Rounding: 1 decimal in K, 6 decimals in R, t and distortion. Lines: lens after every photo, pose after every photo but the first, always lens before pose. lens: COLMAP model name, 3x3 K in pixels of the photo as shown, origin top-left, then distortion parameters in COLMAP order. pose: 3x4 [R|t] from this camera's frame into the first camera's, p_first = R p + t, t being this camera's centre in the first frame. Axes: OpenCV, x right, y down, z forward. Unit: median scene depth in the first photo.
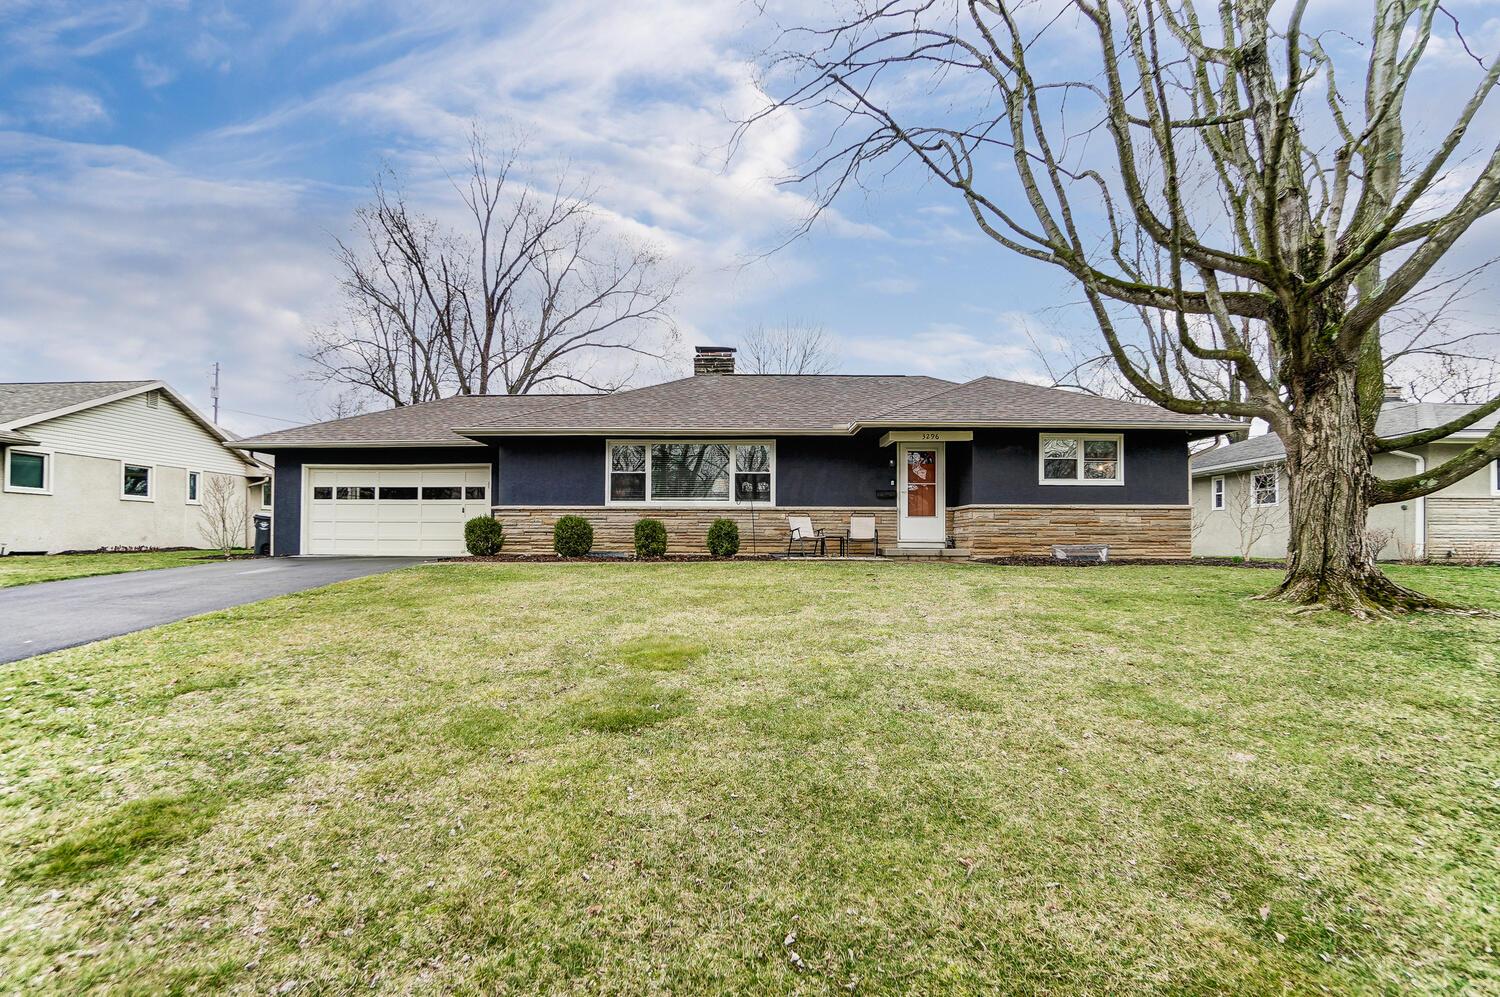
lens RADIAL K [[660.9, 0, 754.0], [0, 660.9, 506.8], [0, 0, 1]] dist [-0.048827, 0.013595]
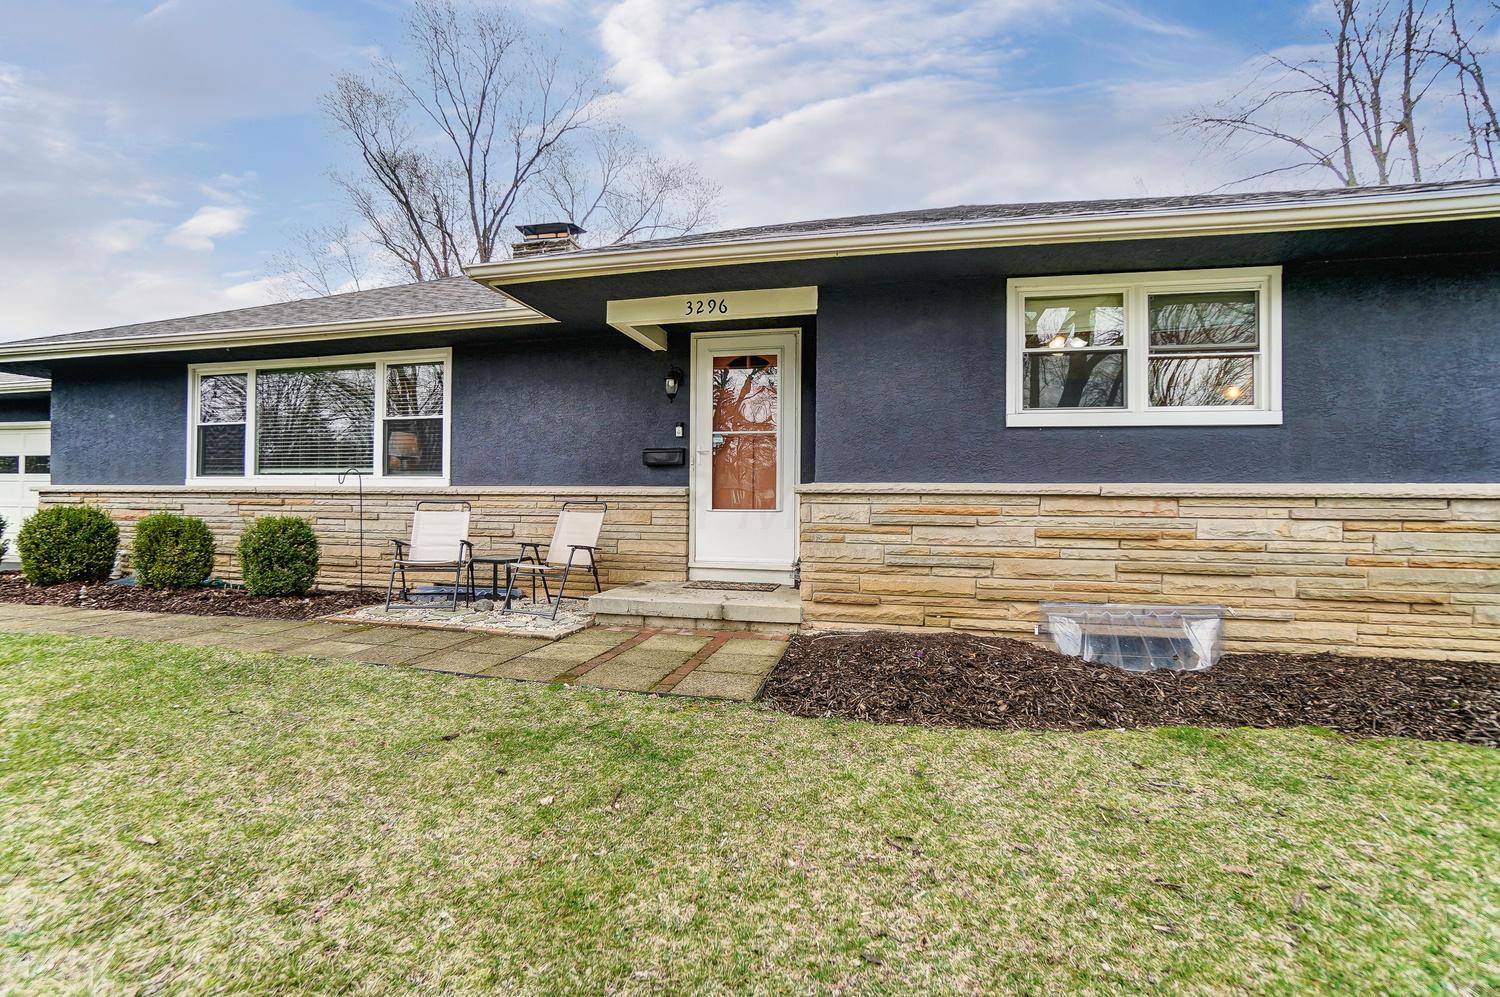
lens RADIAL K [[660.9, 0, 743.9], [0, 660.9, 485.9], [0, 0, 1]] dist [-0.048827, 0.013595]
pose [[0.975137, -0.000155, -0.221602, 0.370968], [0.003366, 0.999895, 0.014115, -0.007385], [0.221577, -0.014510, 0.975035, 0.617525]]
